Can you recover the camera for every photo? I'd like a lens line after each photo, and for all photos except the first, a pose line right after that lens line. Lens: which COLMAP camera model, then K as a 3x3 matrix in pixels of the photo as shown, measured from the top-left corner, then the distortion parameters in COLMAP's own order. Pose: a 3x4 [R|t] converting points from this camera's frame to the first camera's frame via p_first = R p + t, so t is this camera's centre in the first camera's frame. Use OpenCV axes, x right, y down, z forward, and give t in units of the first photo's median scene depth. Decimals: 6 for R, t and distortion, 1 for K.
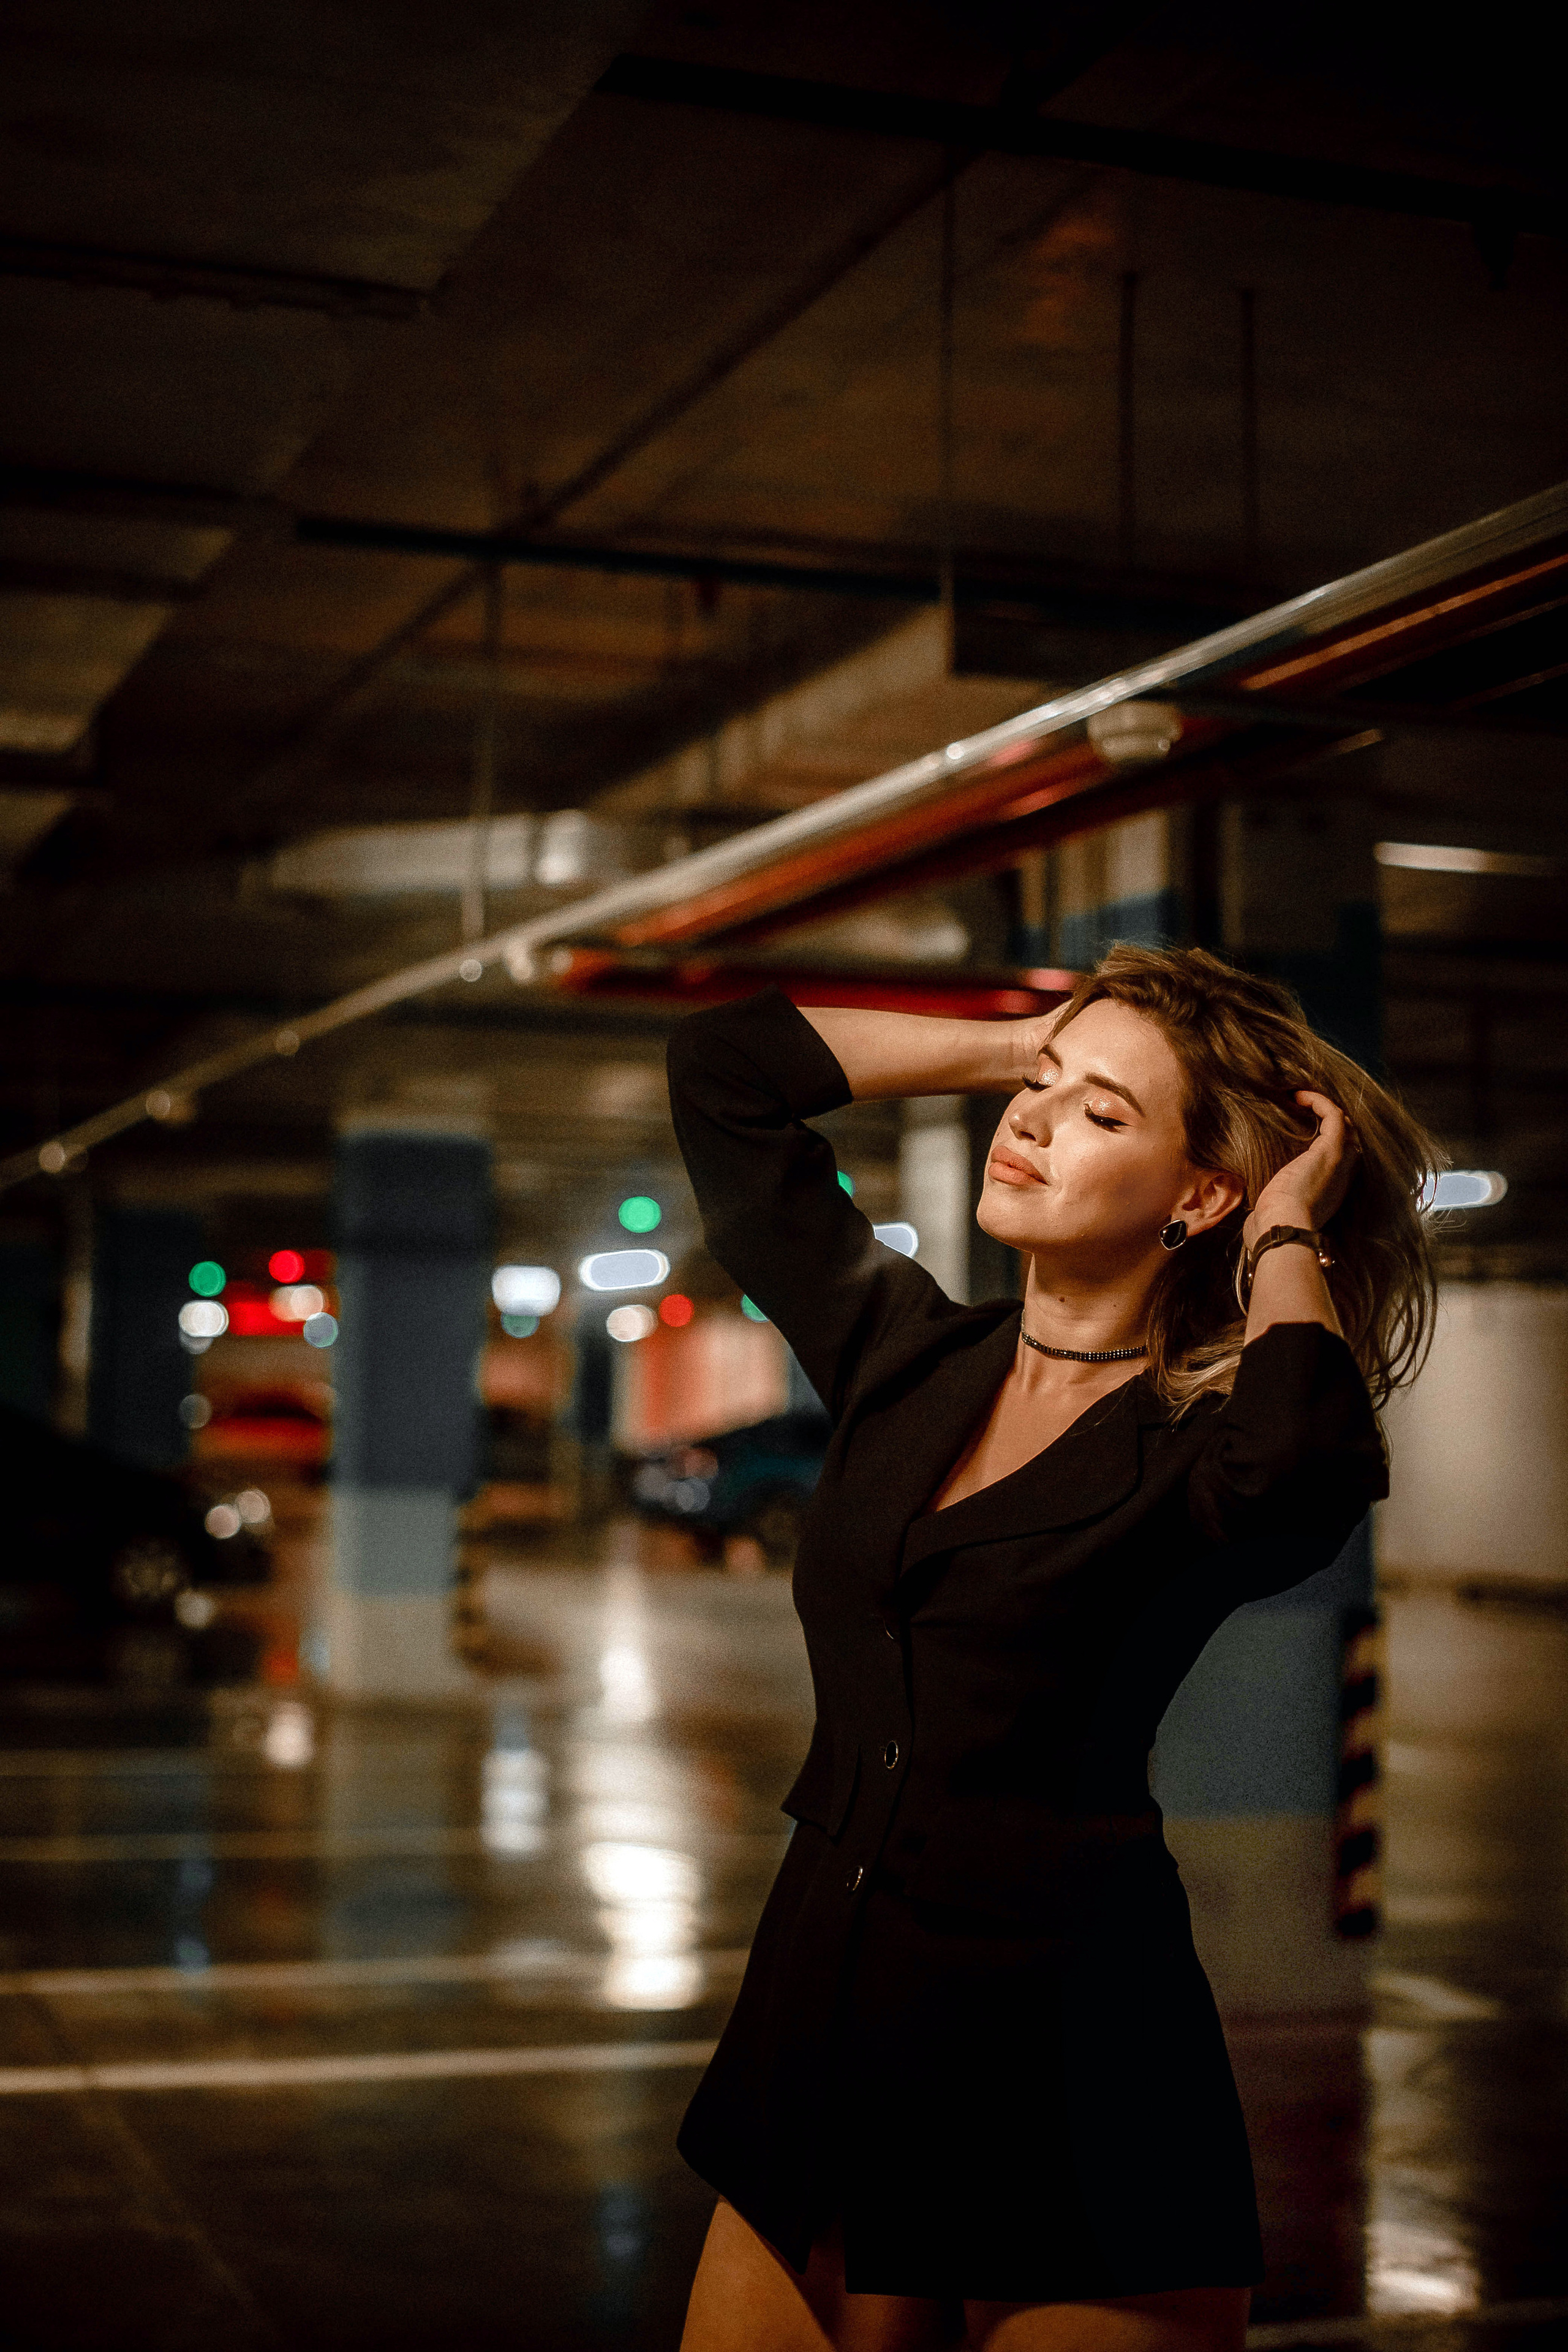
lens RADIAL K [[3428.5, 0, 784.0], [0, 3428.5, 1176.0], [0, 0, 1]] dist [-0.149399, 0.082756]
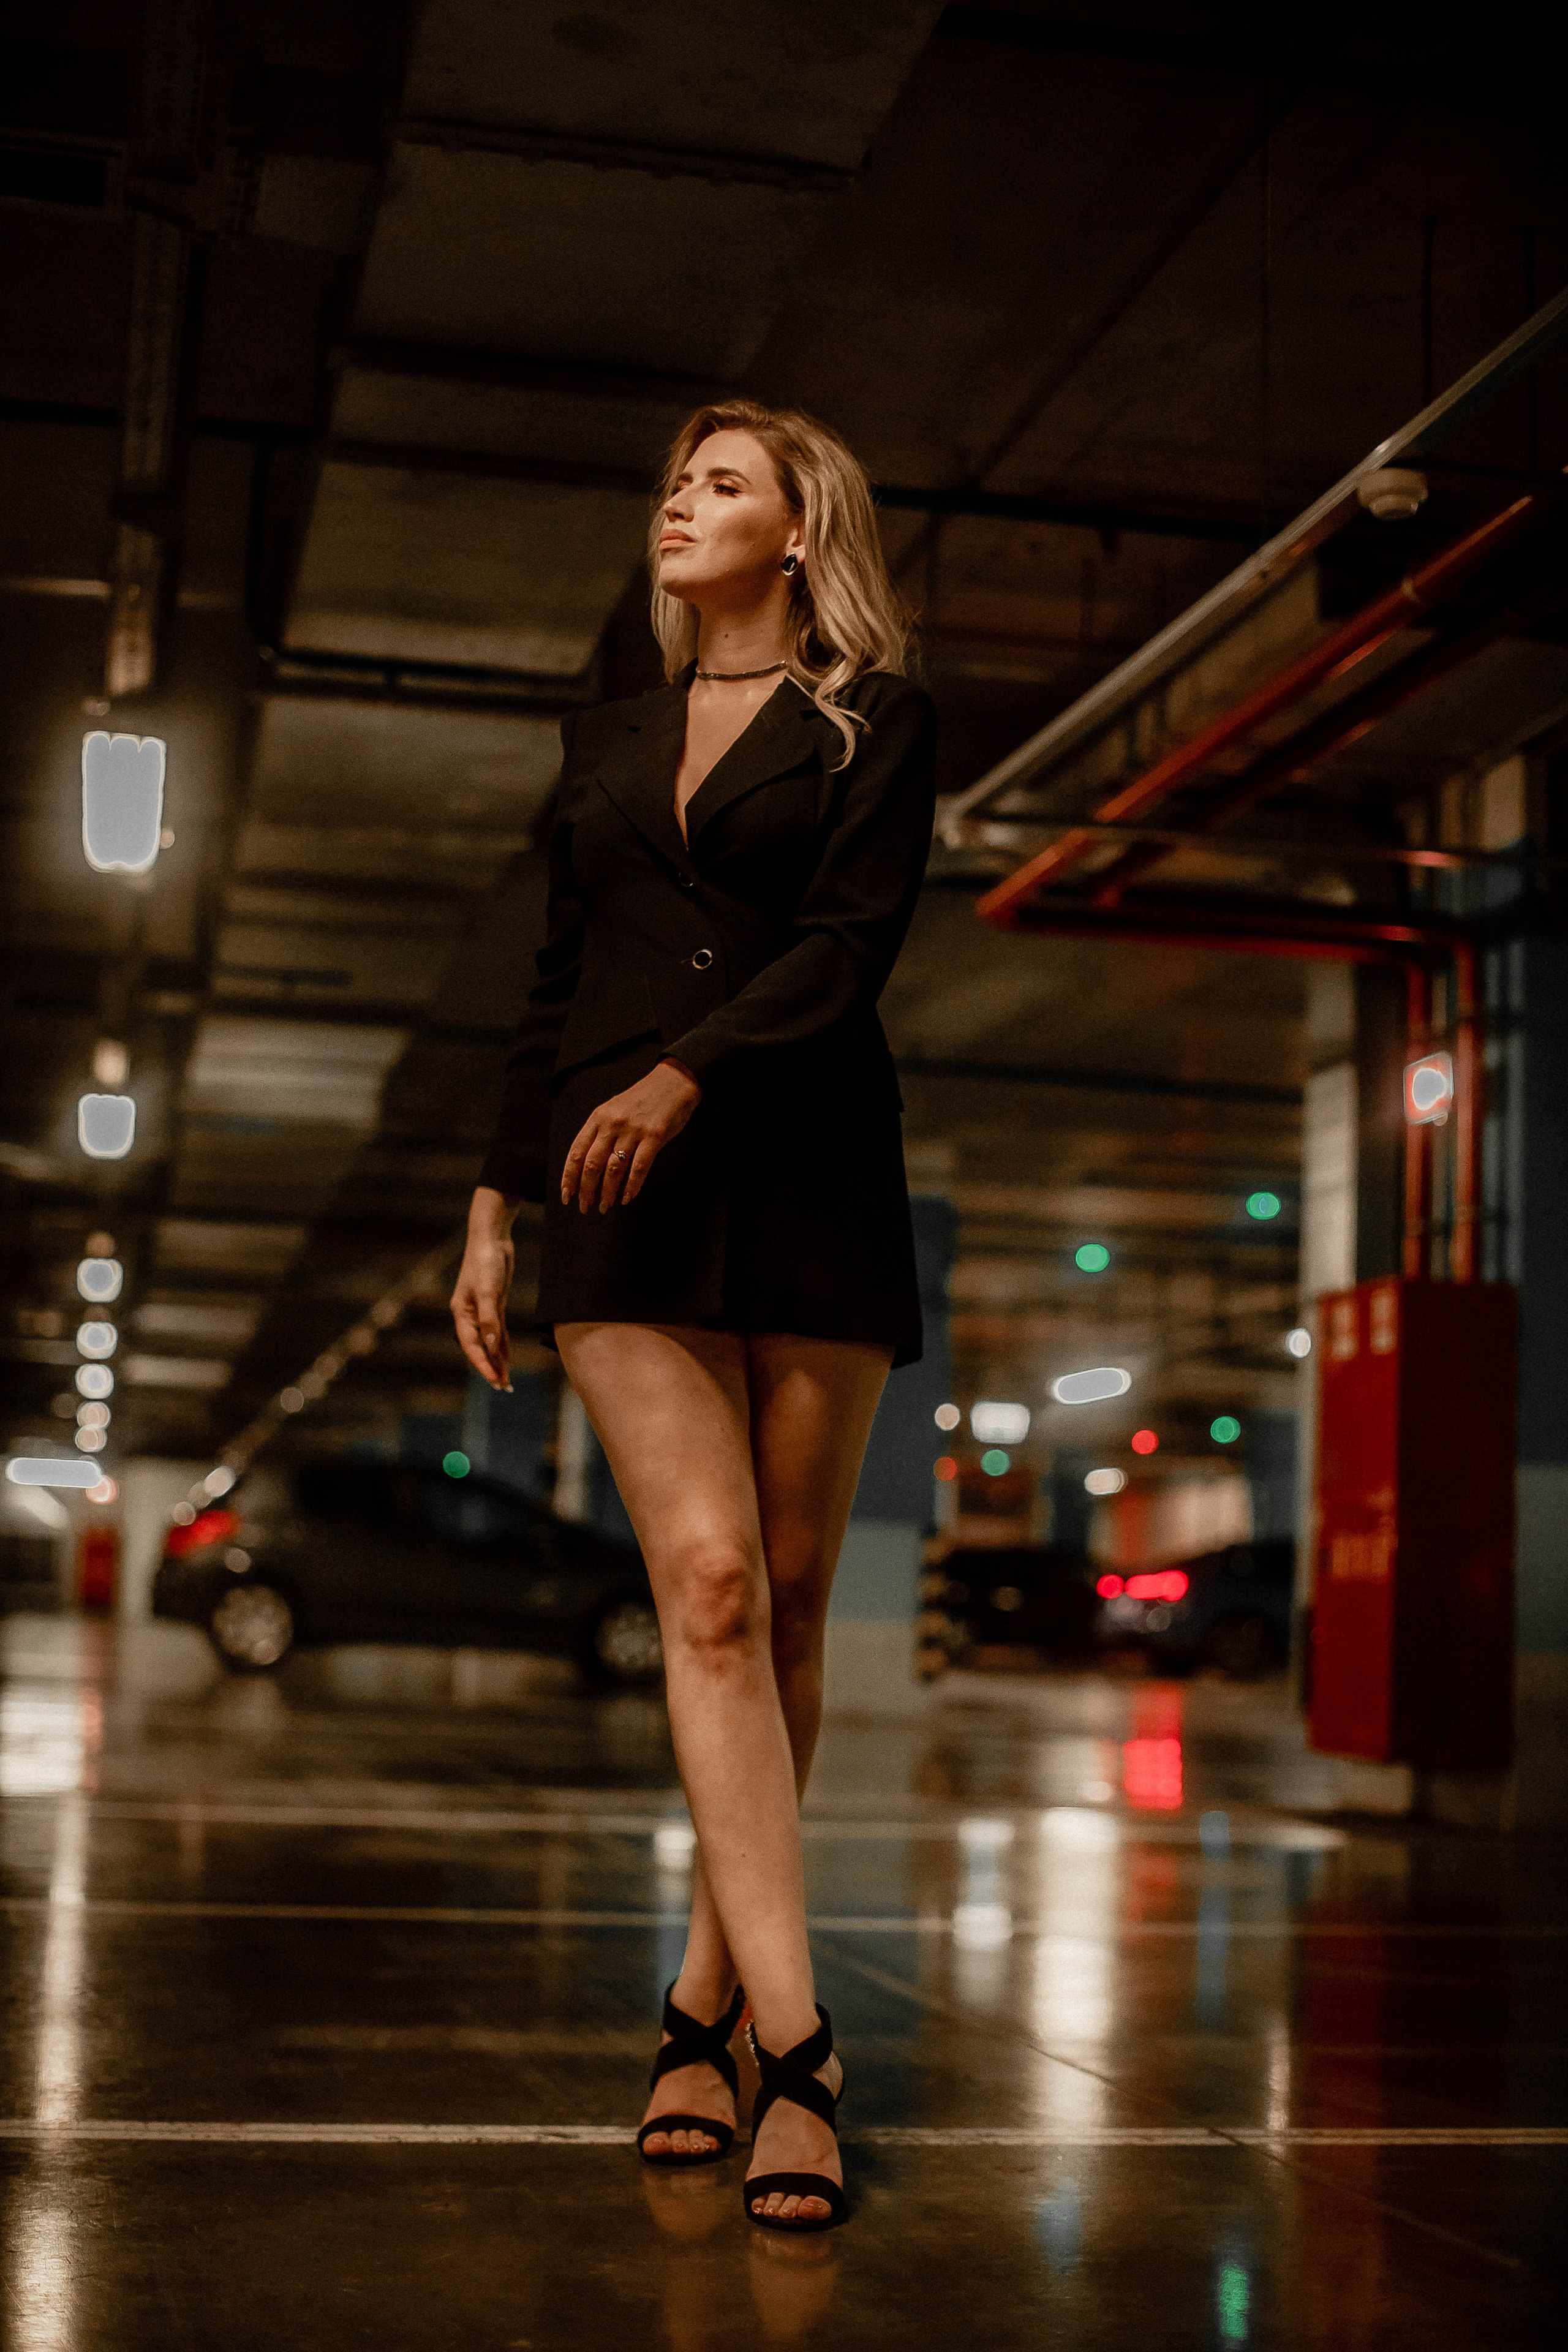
lens RADIAL K [[3428.5, 0, 784.0], [0, 3428.5, 1176.0], [0, 0, 1]] dist [-0.149399, 0.082756]
pose [[0.989864, -0.000614, -0.142019, 0.029741], [-0.008979, 0.997720, -0.066894, 0.116461], [0.141736, 0.067492, 0.987601, -0.157587]]
